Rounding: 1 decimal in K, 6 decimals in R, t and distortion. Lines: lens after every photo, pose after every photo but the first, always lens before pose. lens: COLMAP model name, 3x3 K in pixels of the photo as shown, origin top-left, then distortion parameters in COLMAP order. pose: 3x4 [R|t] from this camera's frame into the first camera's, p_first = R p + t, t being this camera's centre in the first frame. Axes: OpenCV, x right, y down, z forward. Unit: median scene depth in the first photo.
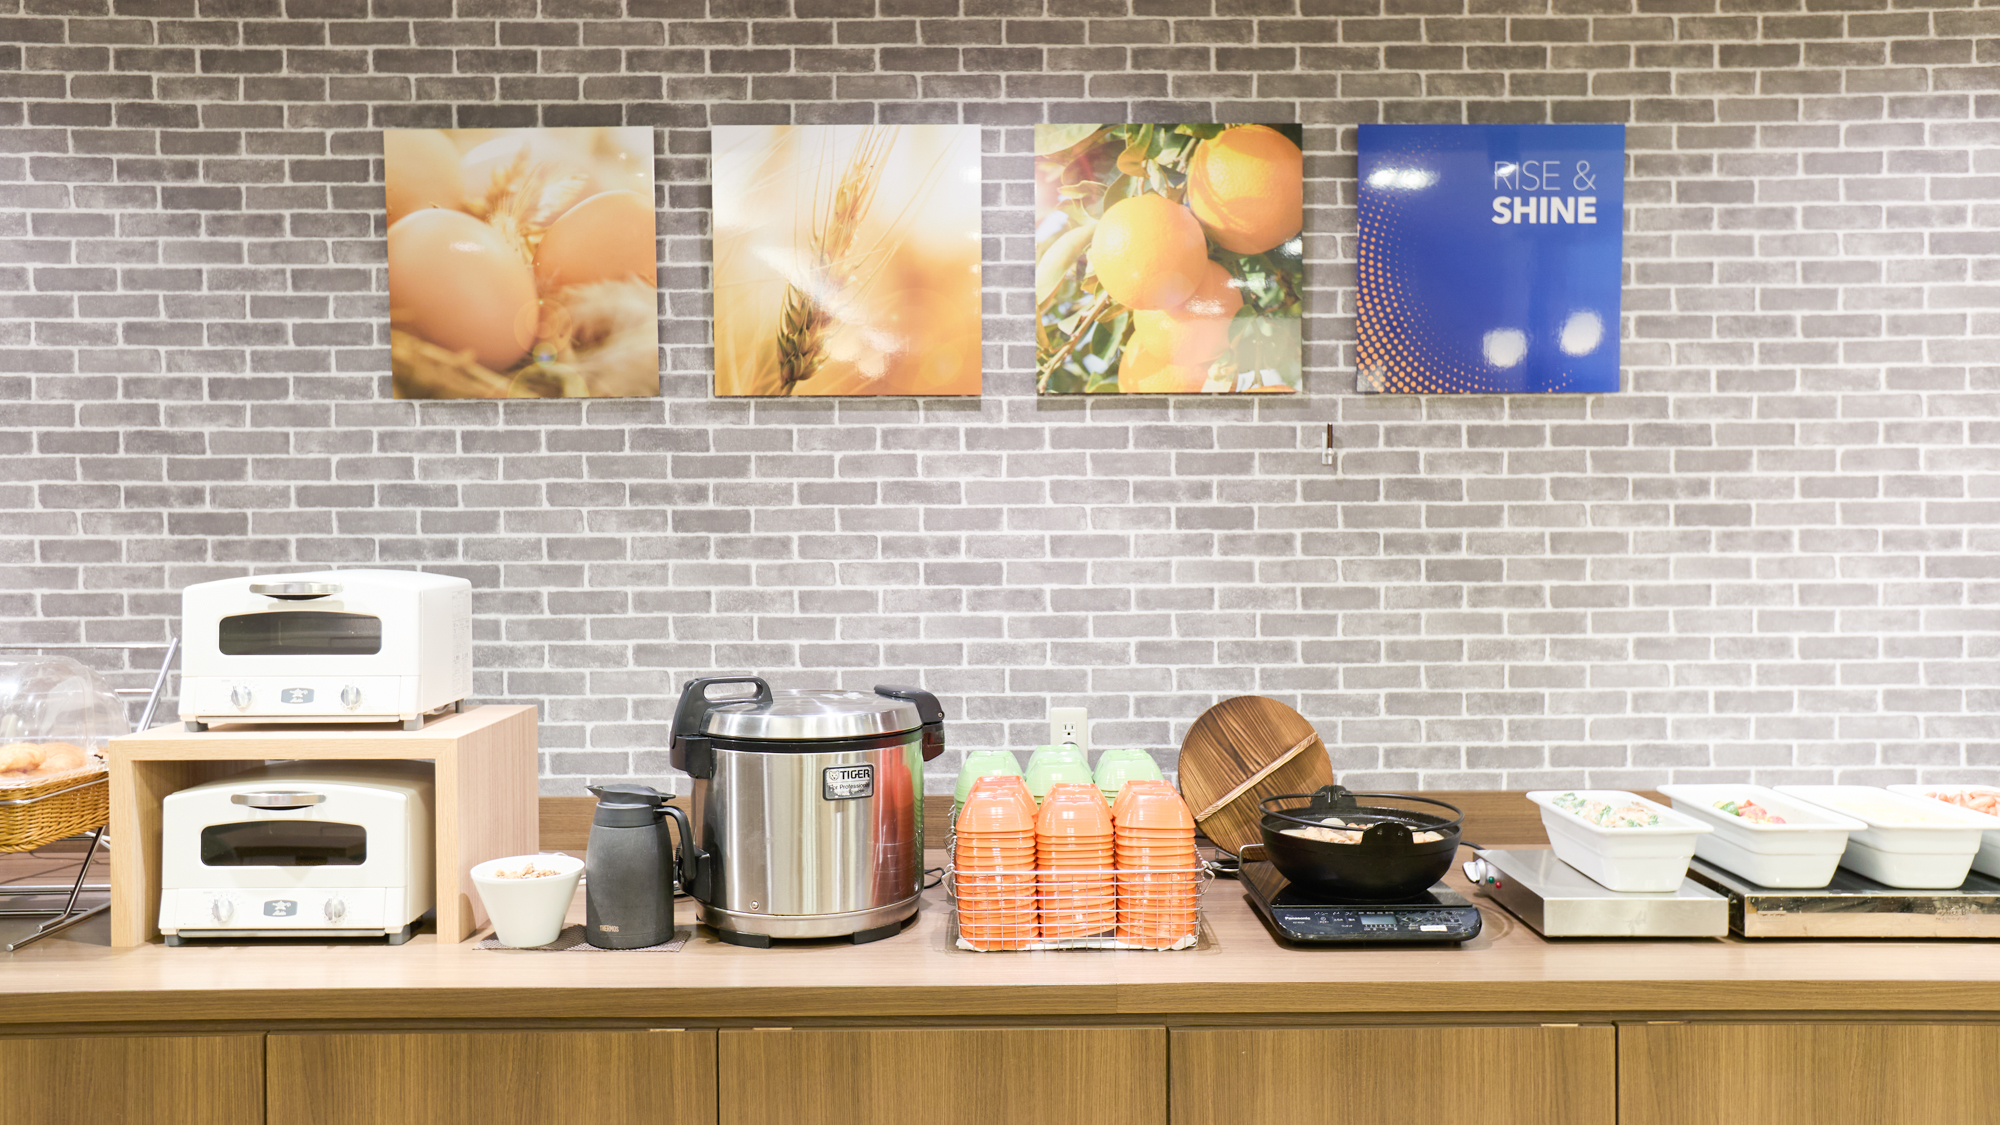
lens RADIAL K [[1496.1, 0, 1000.0], [0, 1496.1, 562.5], [0, 0, 1]] dist [-0.012279, 0.000803]
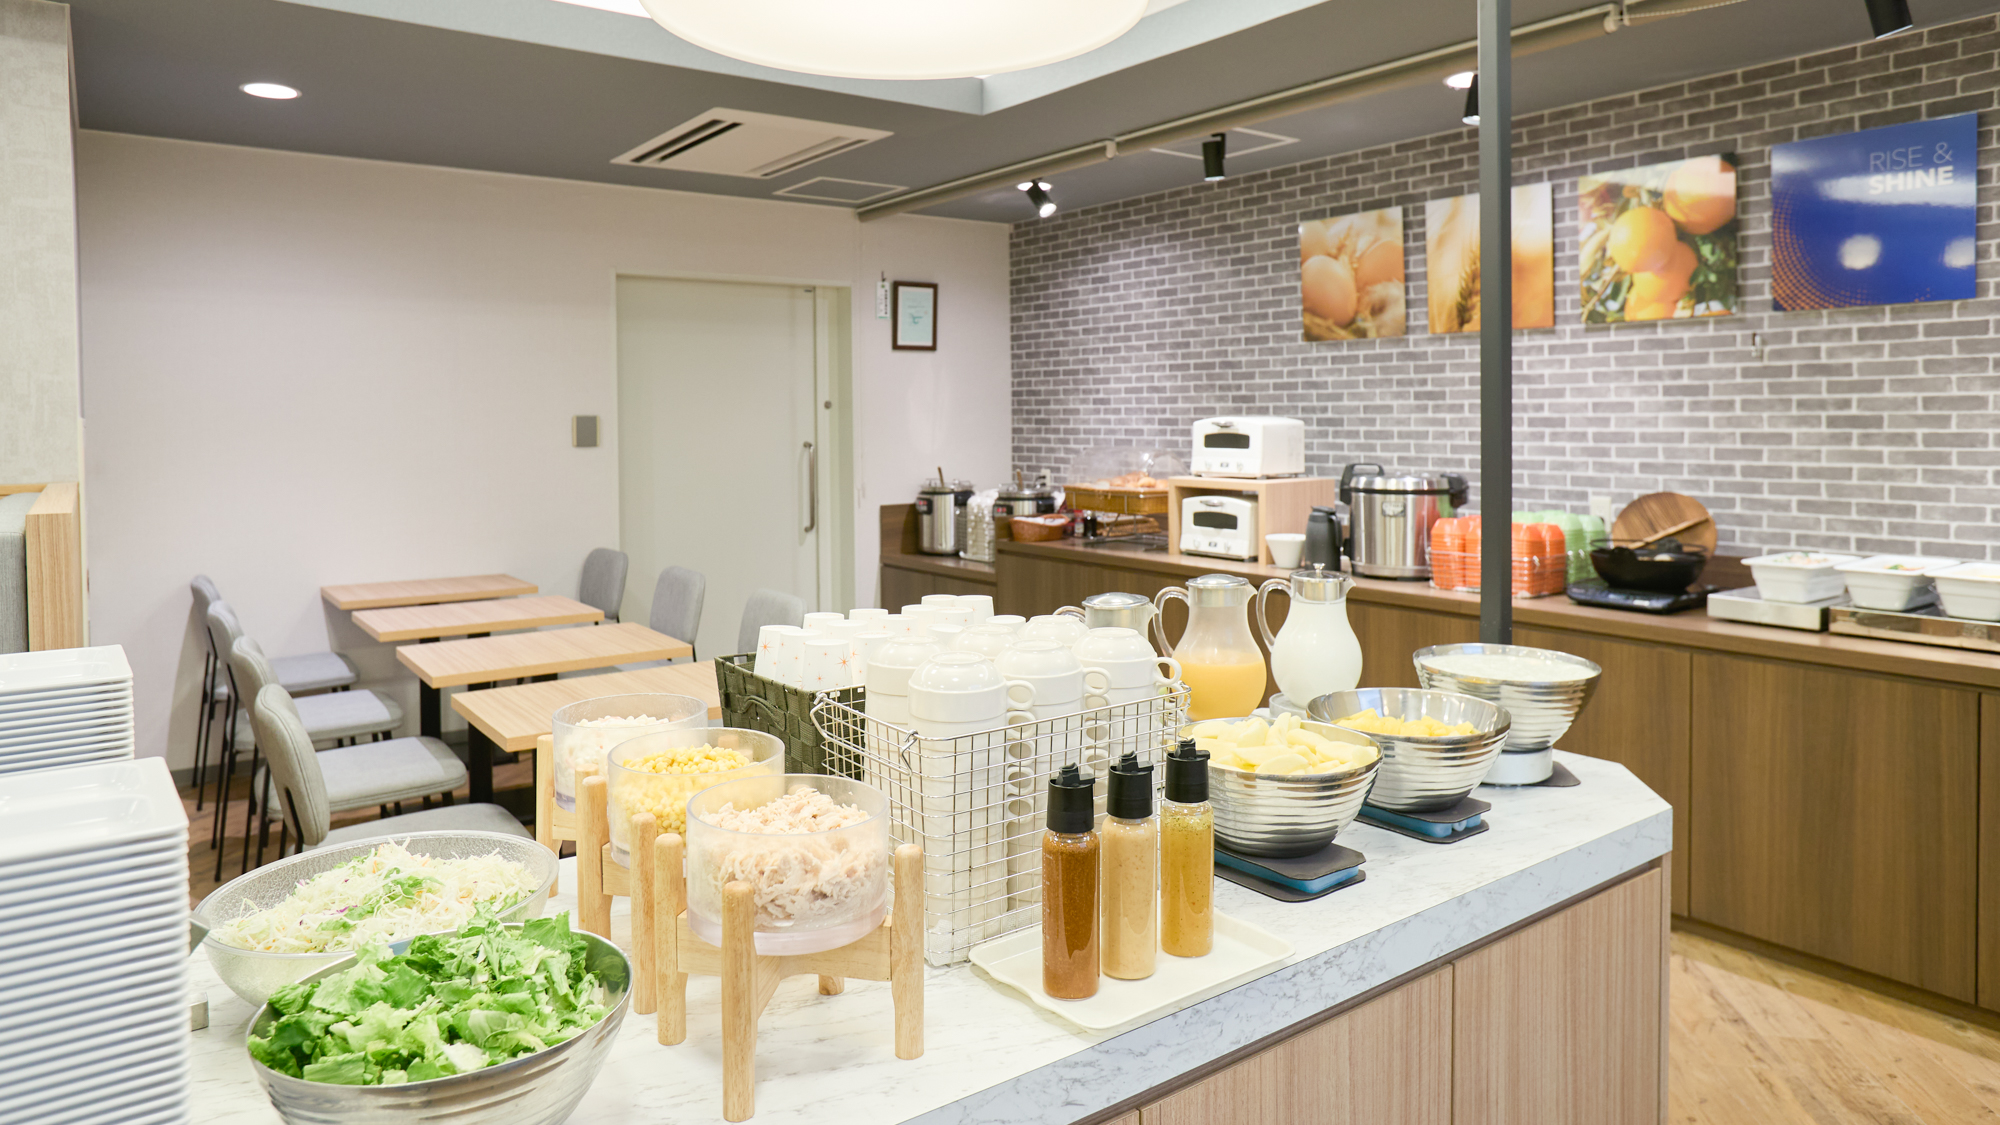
lens RADIAL K [[1244.3, 0, 1013.5], [0, 1244.3, 490.5], [0, 0, 1]] dist [-0.002231, 0.032923]
pose [[0.601320, 0.050019, -0.797441, 0.828814], [-0.015857, 0.998589, 0.050679, 0.024473], [0.798851, -0.017830, 0.601265, -0.473814]]
